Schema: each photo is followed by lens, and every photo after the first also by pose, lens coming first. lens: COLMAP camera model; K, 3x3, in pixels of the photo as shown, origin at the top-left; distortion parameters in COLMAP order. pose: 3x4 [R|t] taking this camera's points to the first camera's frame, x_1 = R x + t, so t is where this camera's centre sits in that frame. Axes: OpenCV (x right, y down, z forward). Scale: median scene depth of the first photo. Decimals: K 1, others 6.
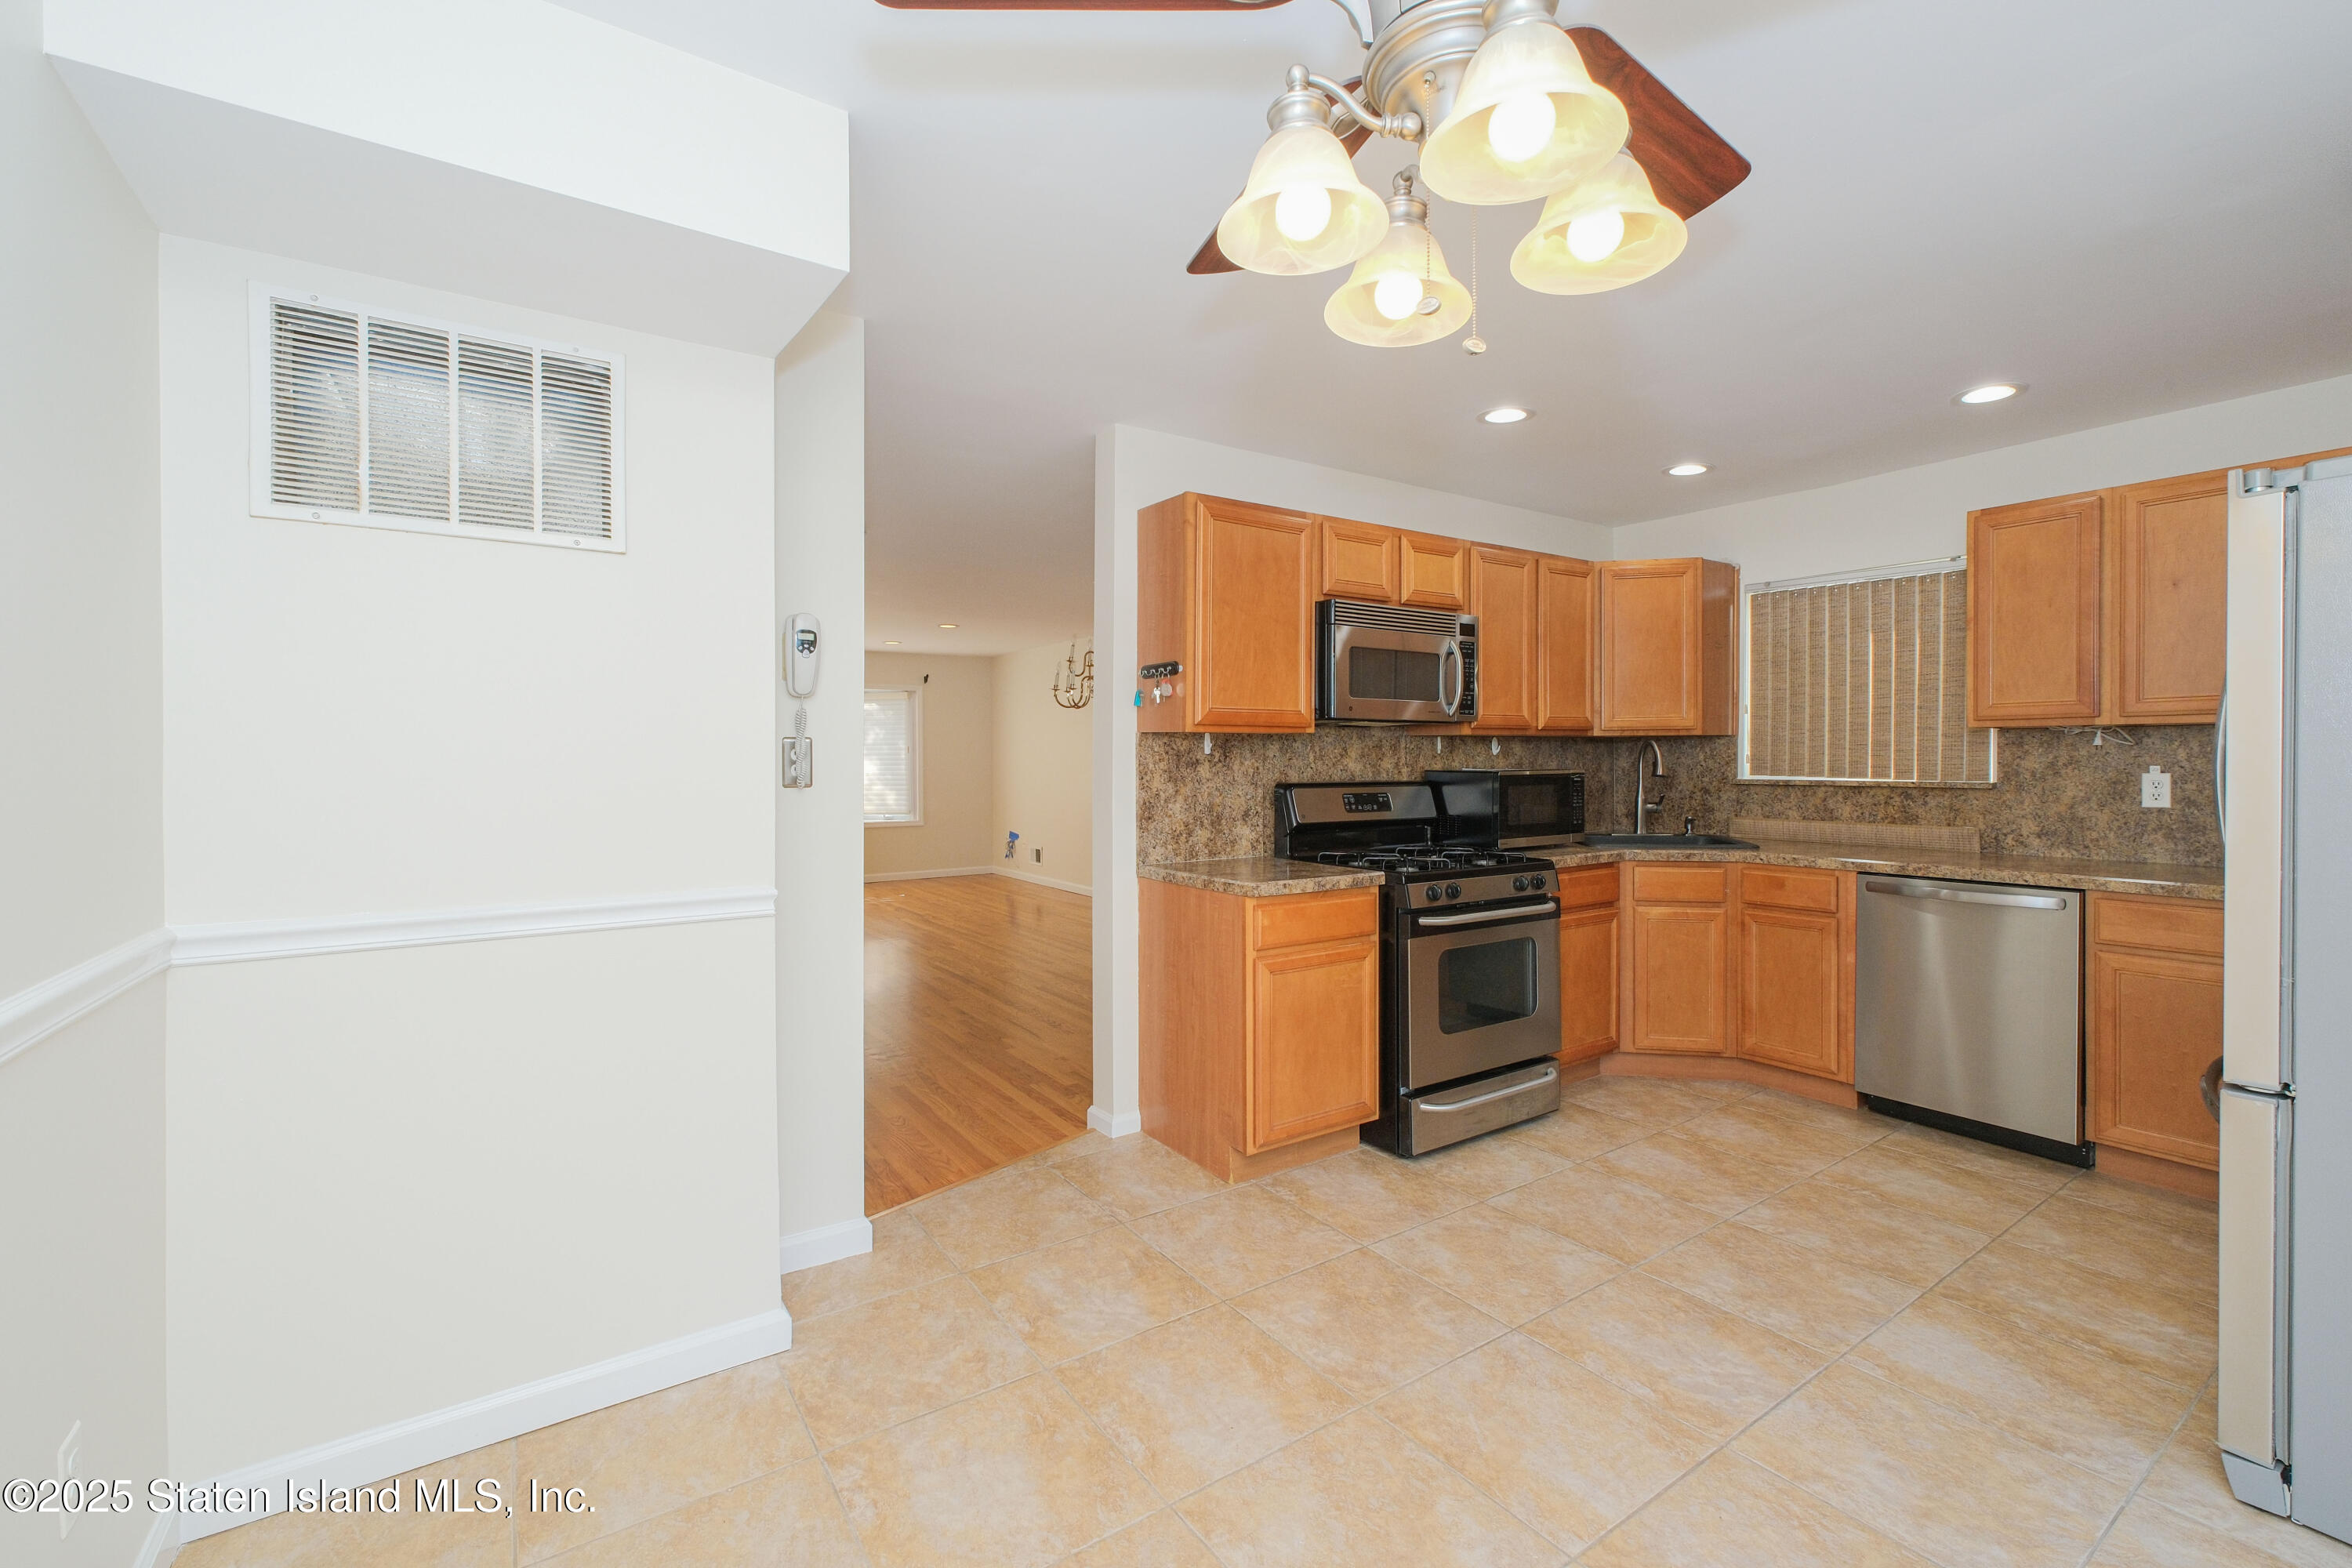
lens RADIAL K [[996.7, 0, 1161.9], [0, 996.7, 769.7], [0, 0, 1]] dist [0.000366, -0.000105]
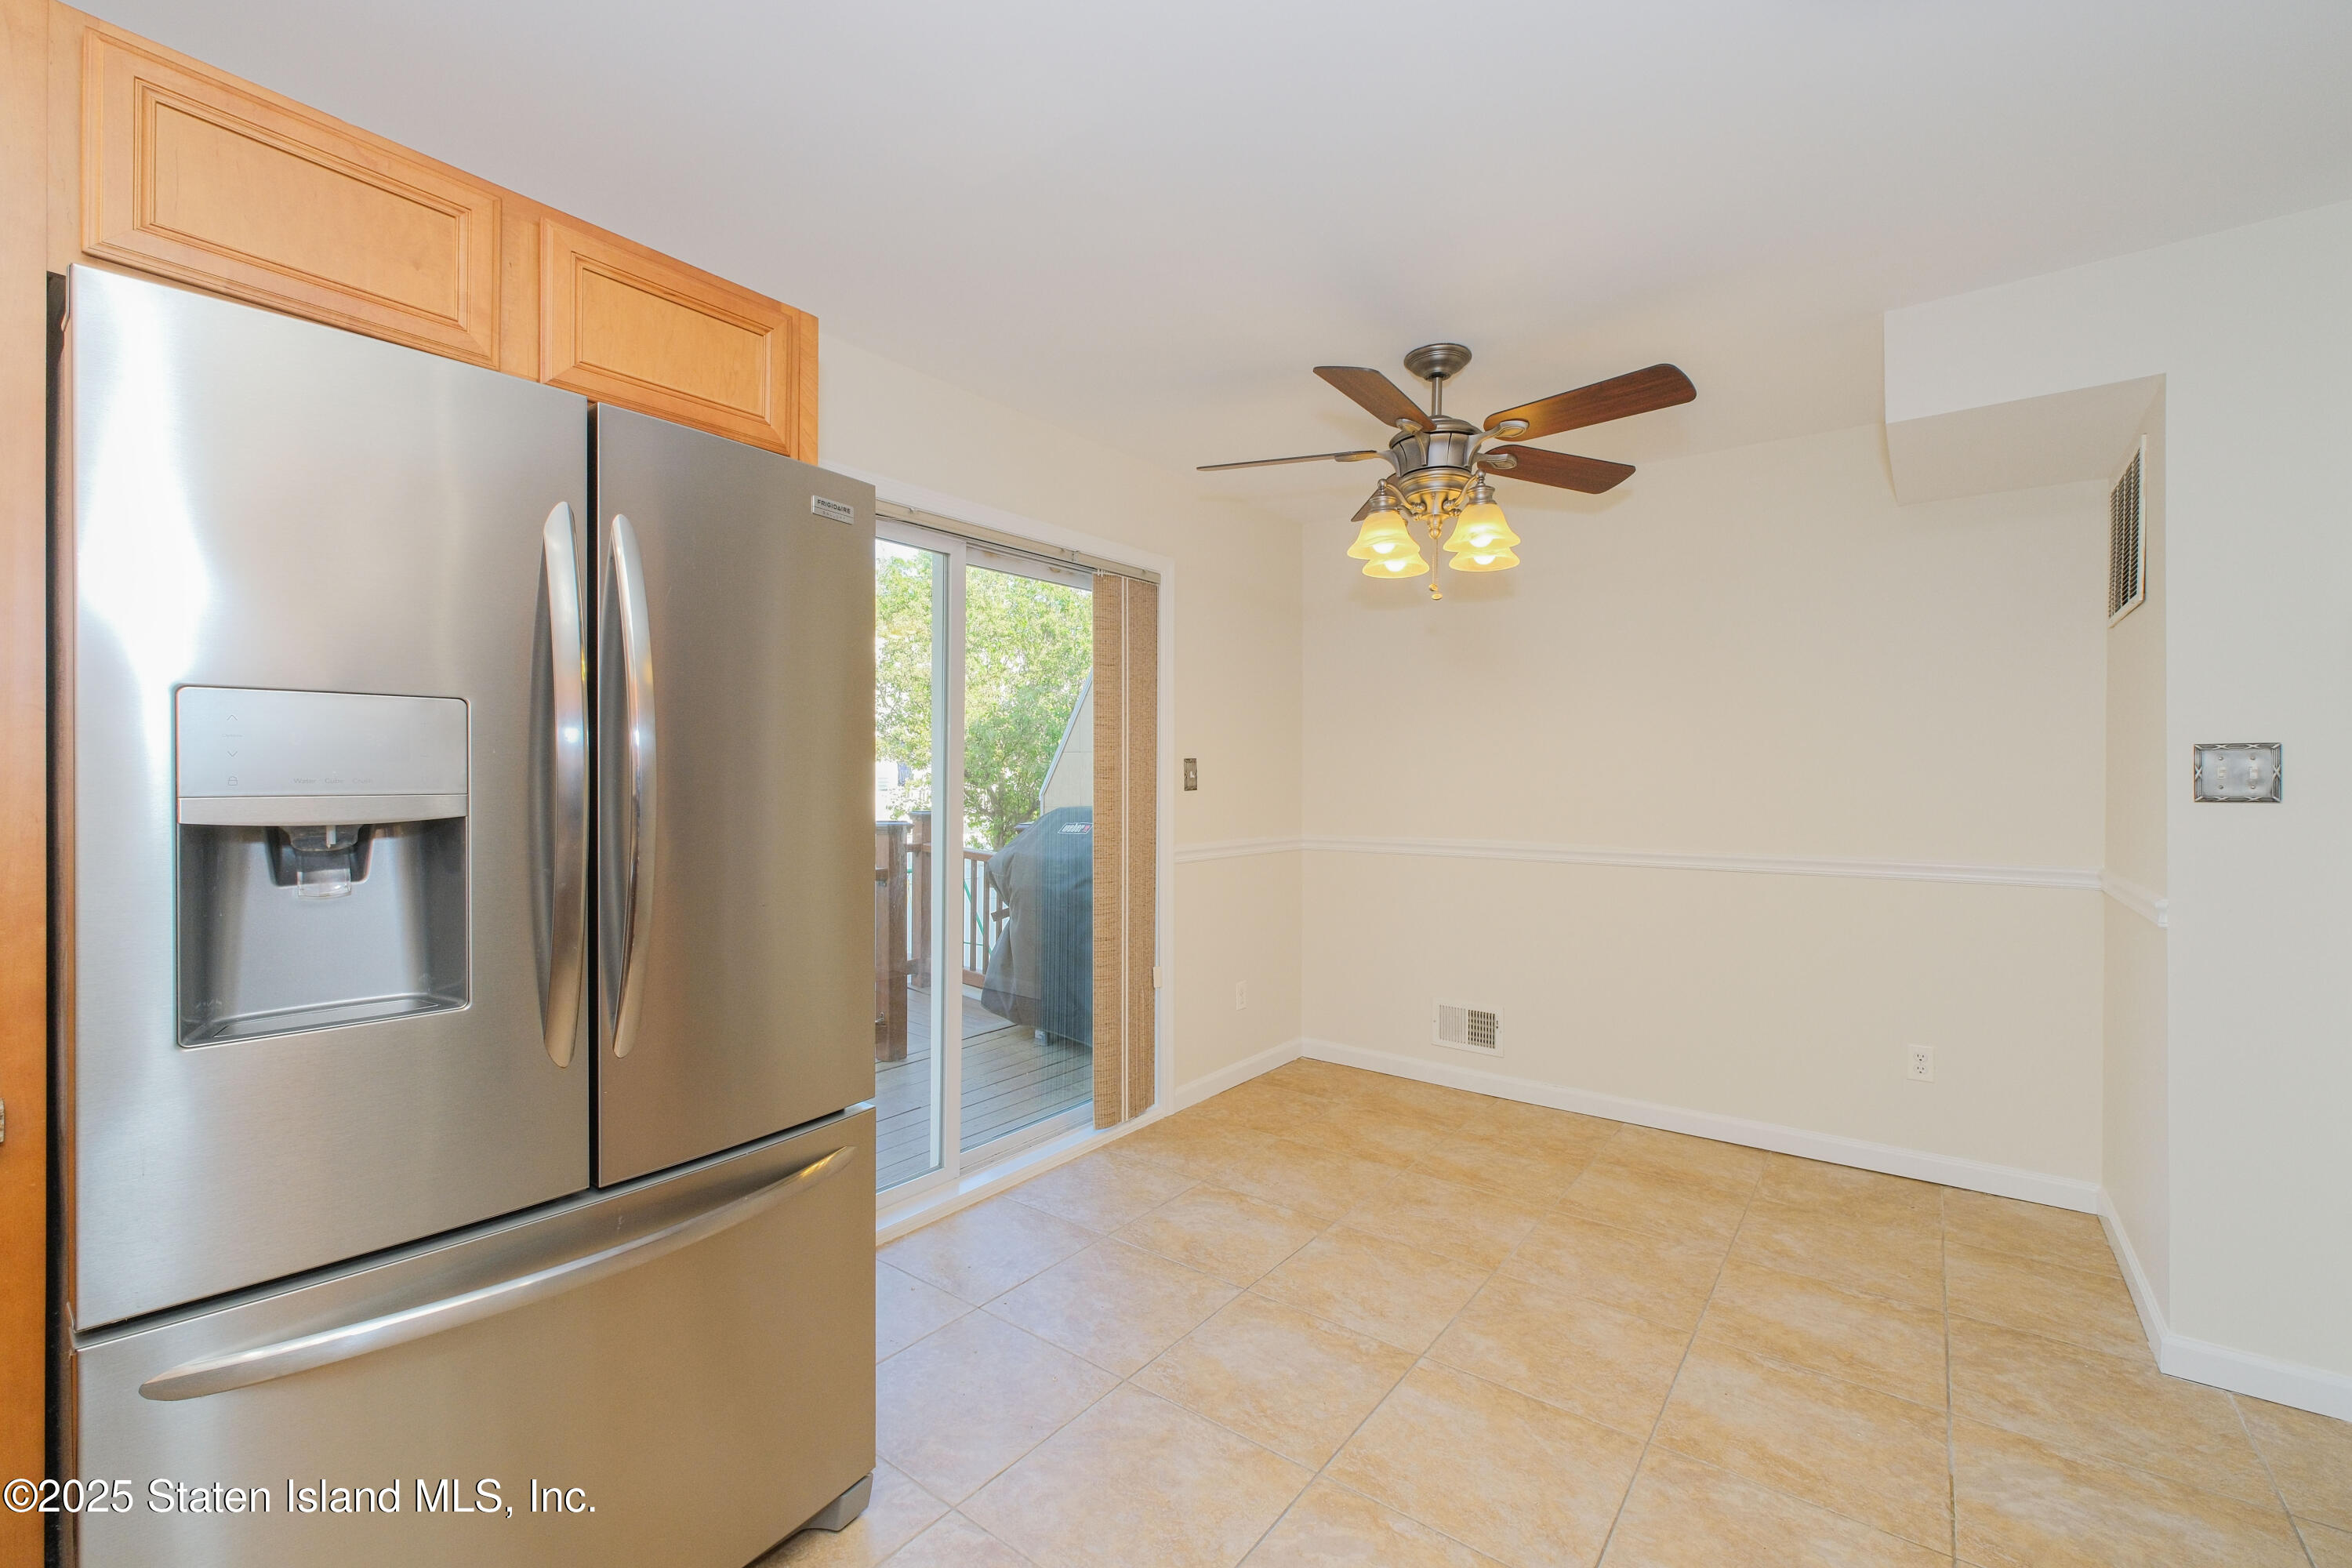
lens RADIAL K [[992.9, 0, 1173.3], [0, 992.9, 779.1], [0, 0, 1]] dist [0.000724, -0.000151]
pose [[-0.944012, 0.000973, -0.329910, 0.503246], [-0.003423, 0.999913, 0.012742, -0.008960], [0.329893, 0.013157, -0.943927, 0.919840]]
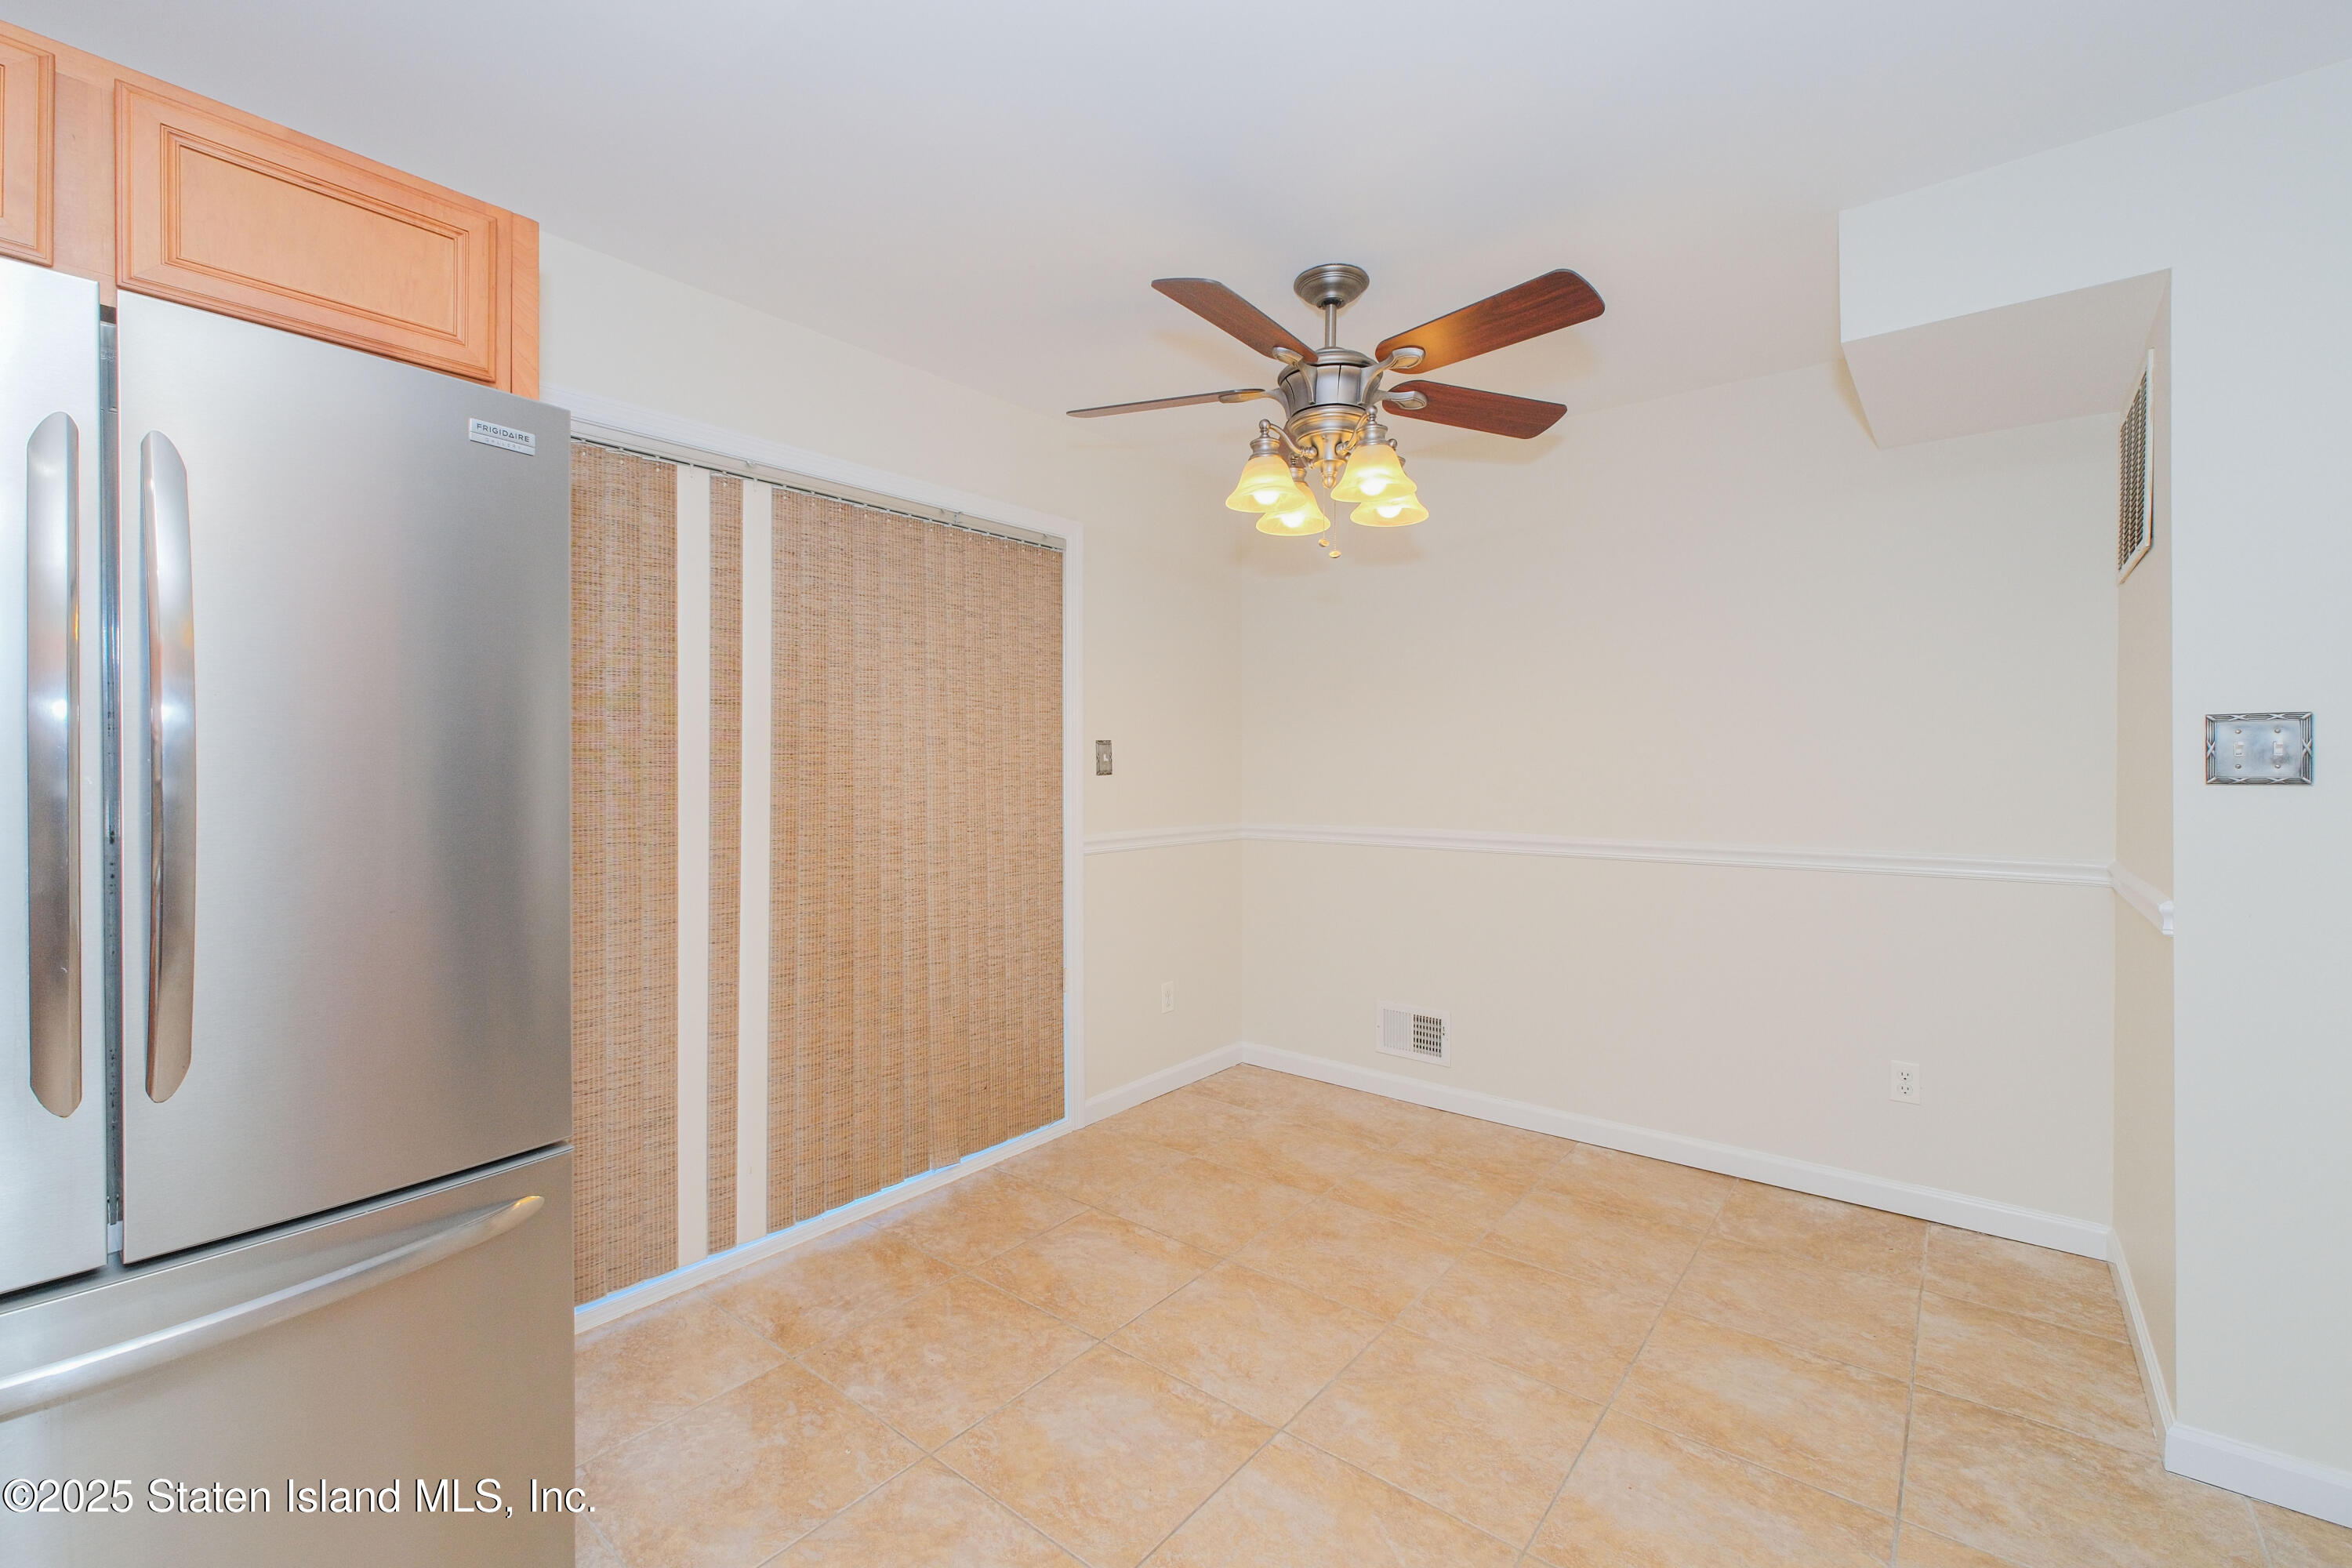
lens RADIAL K [[982.1, 0, 1191.0], [0, 982.1, 768.3], [0, 0, 1]] dist [-0.000821, 0.000146]
pose [[-0.954442, 0.003533, -0.298374, 0.364261], [-0.000807, 0.999896, 0.014420, -0.004649], [0.298394, 0.014004, -0.954340, 0.877212]]
